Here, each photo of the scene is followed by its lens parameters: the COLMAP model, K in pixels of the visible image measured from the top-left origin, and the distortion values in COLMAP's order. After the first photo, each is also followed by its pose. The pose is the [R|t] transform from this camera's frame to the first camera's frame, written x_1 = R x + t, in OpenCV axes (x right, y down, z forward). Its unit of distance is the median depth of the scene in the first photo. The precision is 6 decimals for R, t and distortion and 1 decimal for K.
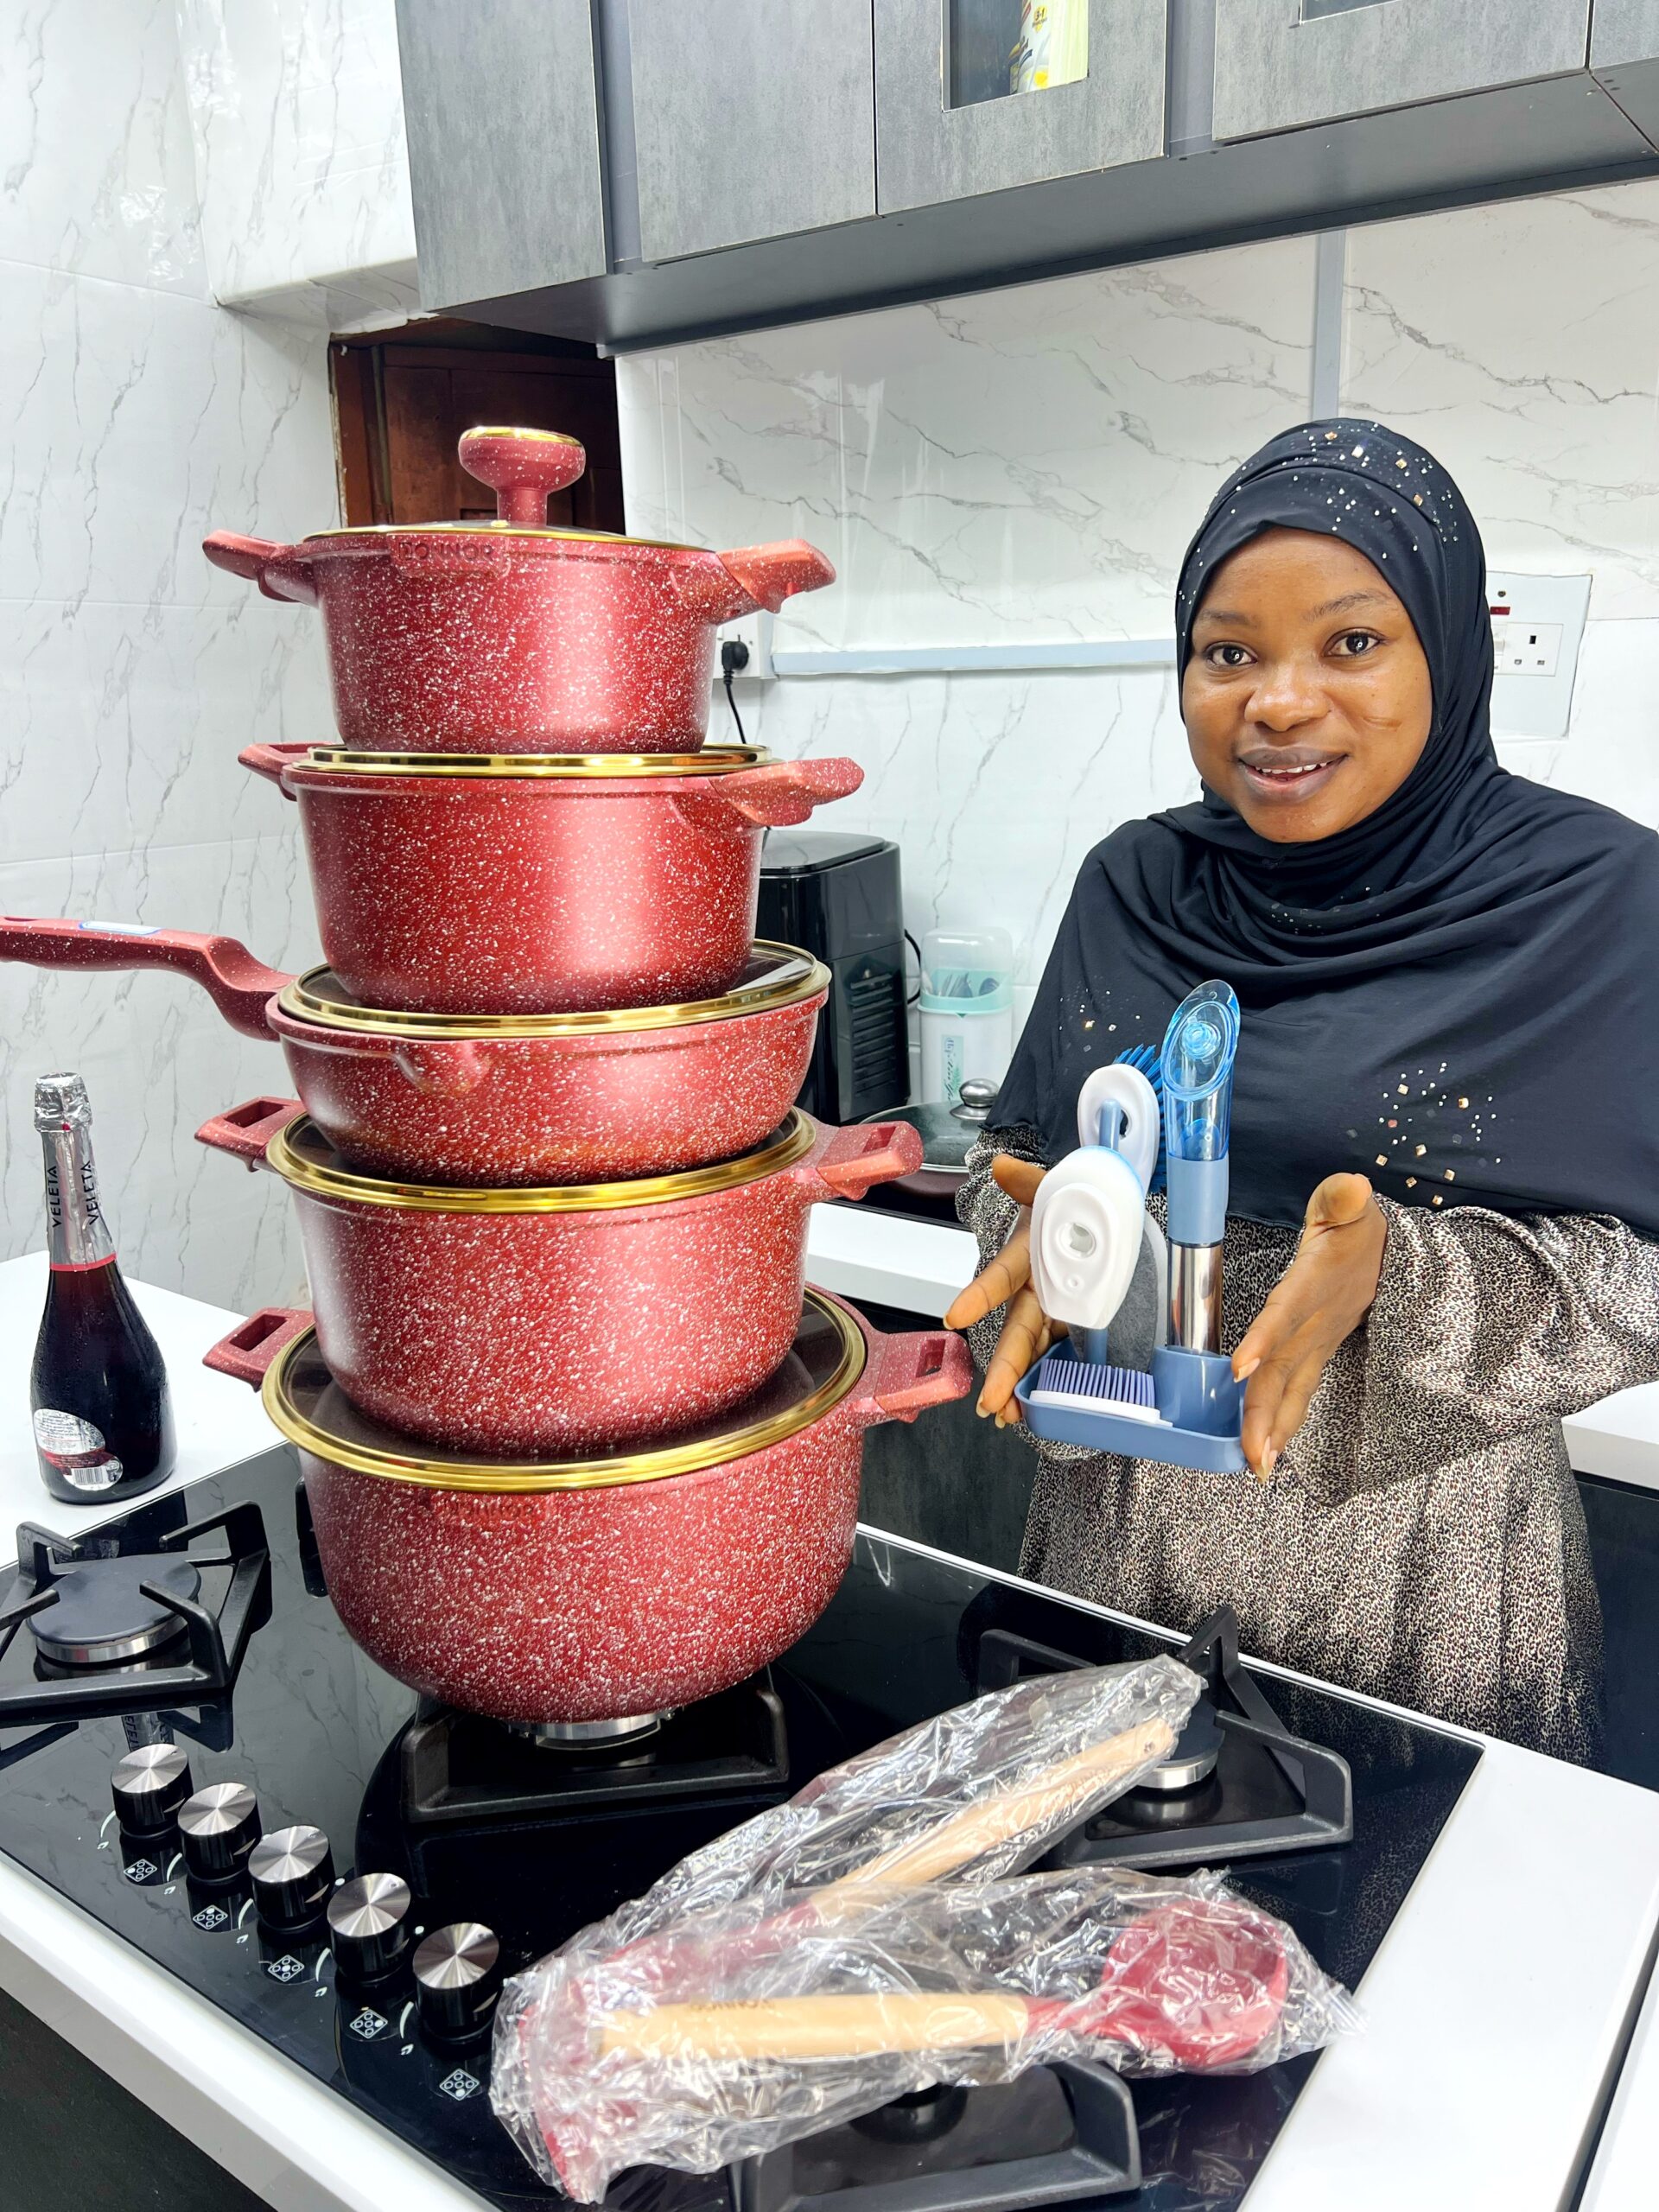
lens RADIAL K [[1641.2, 0, 823.9], [0, 1641.2, 1116.8], [0, 0, 1]] dist [0.030027, -0.035608]
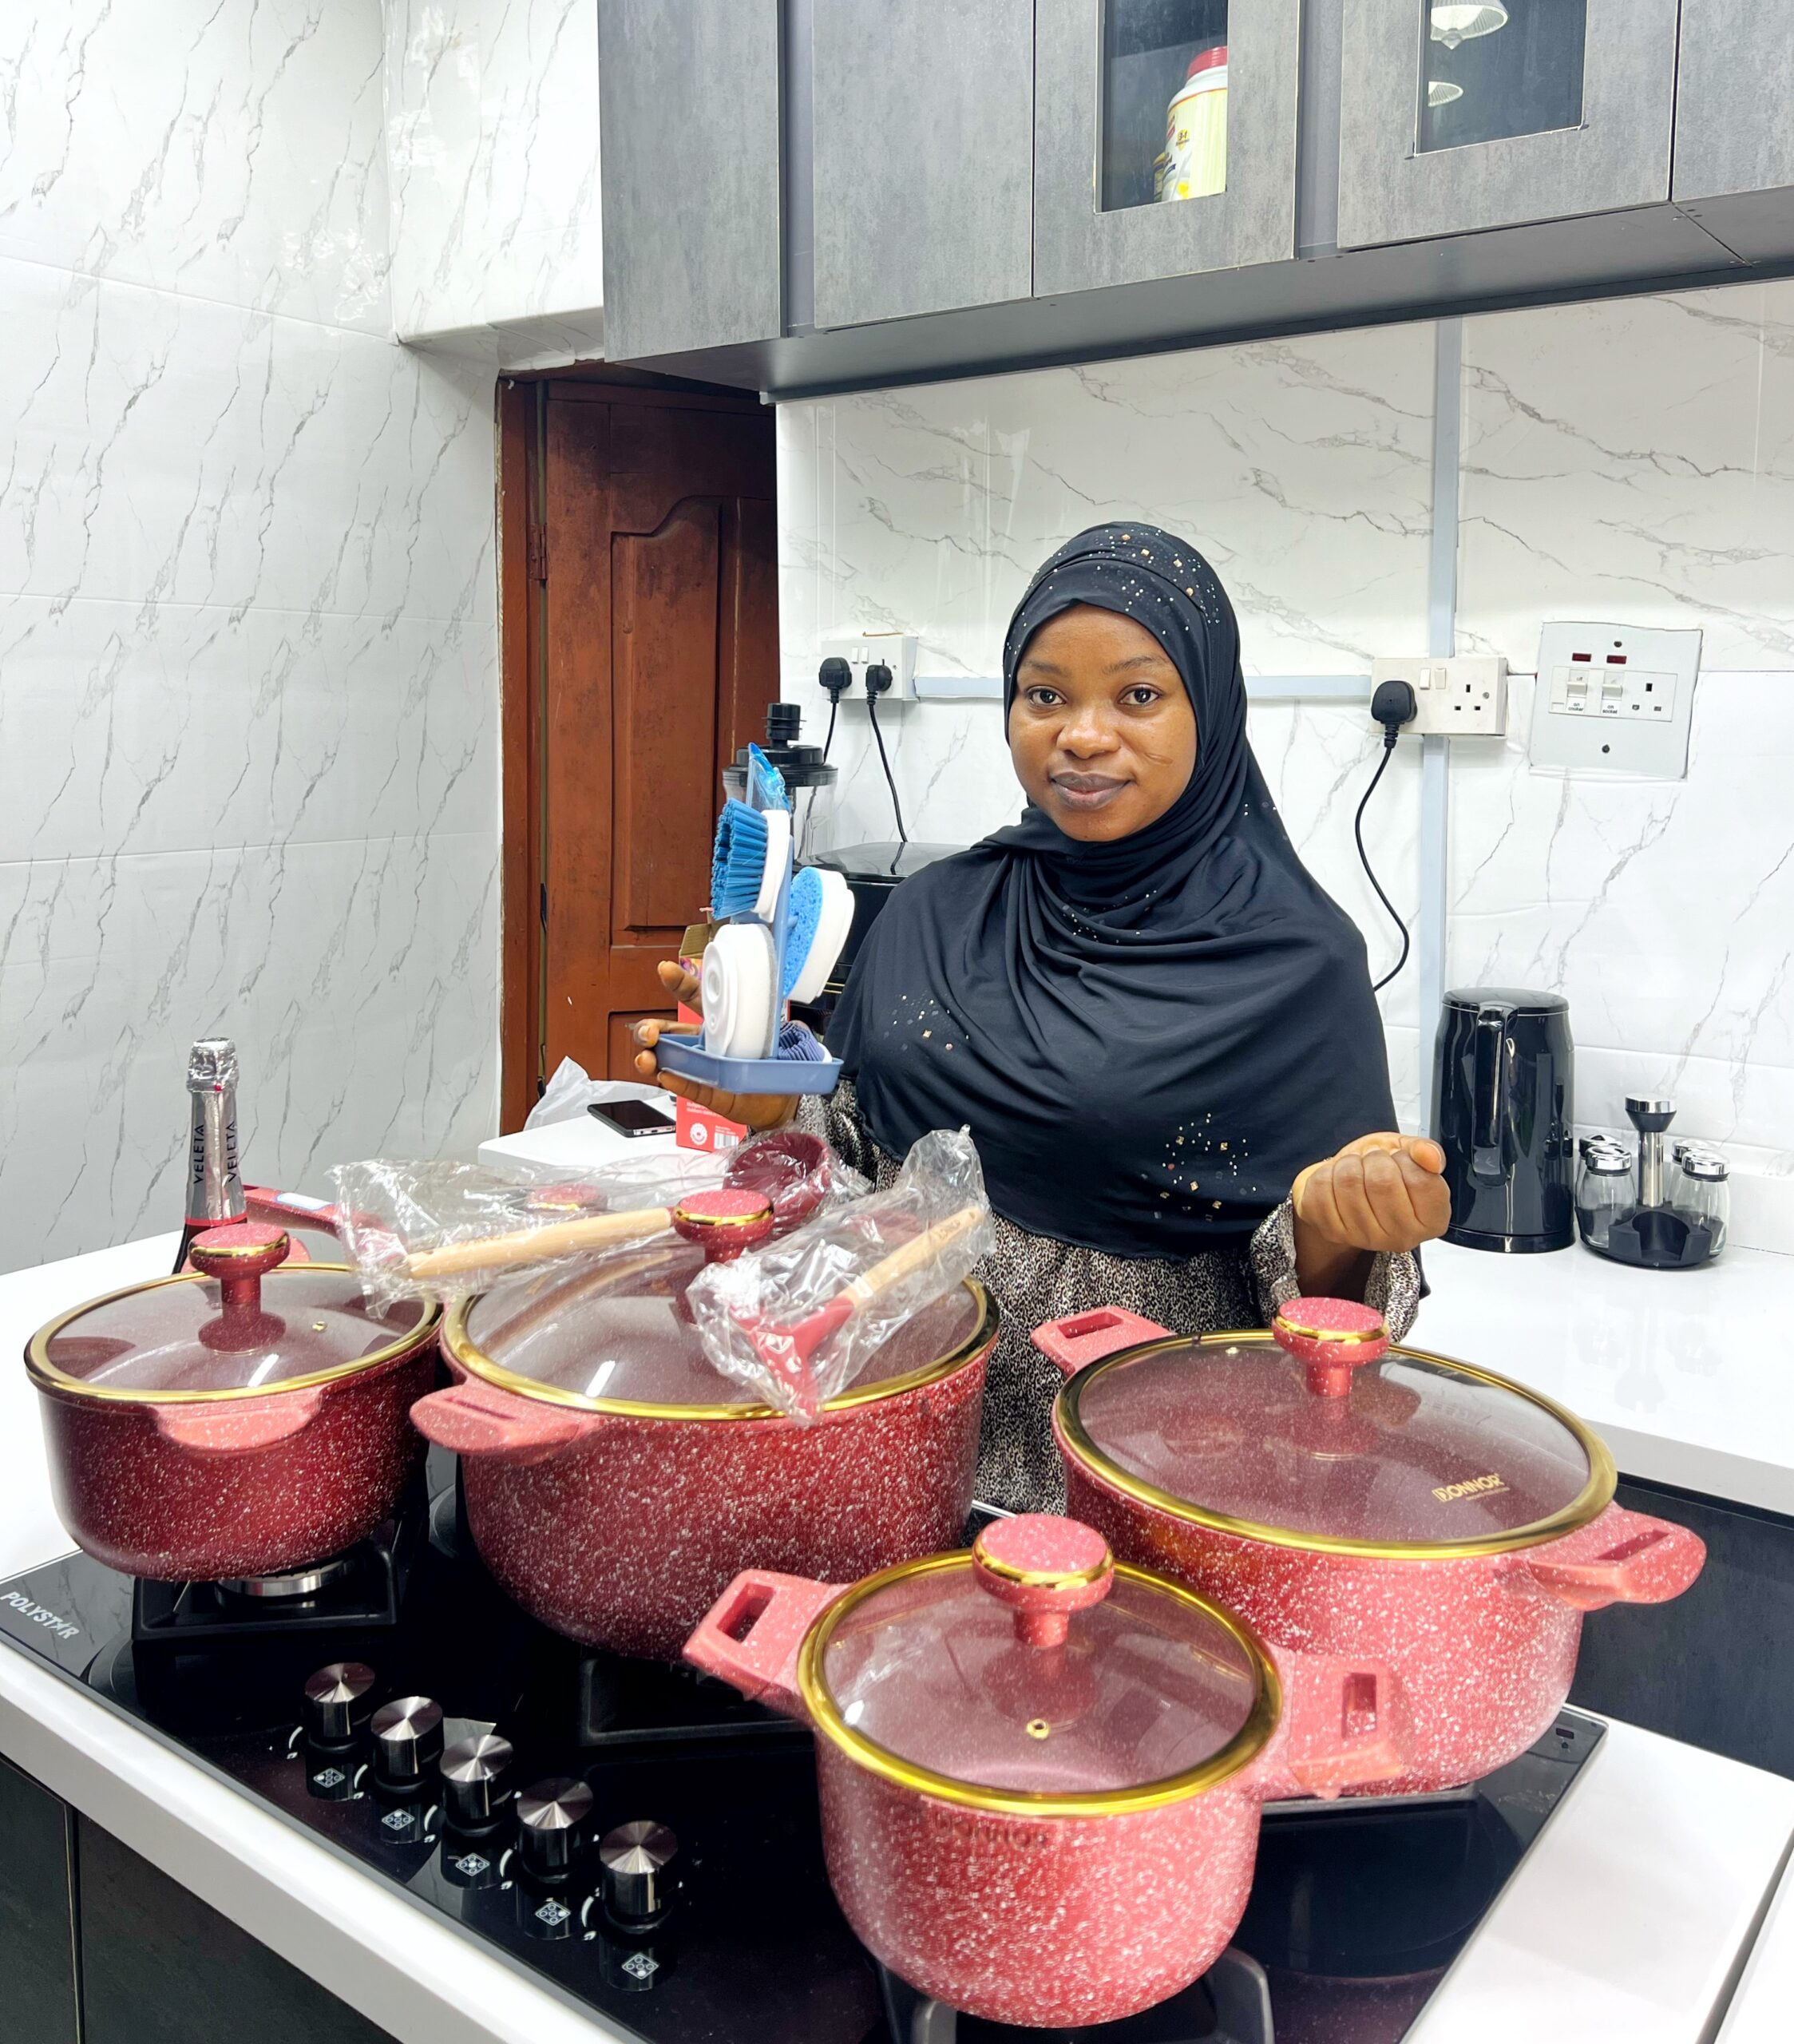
lens RADIAL K [[1783.9, 0, 889.2], [0, 1783.9, 860.7], [0, 0, 1]] dist [0.040322, -0.059583]
pose [[0.999210, 0.032134, -0.023400, -0.022051], [-0.035604, 0.985252, -0.167364, 0.026814], [0.017677, 0.168065, 0.985617, -0.111063]]
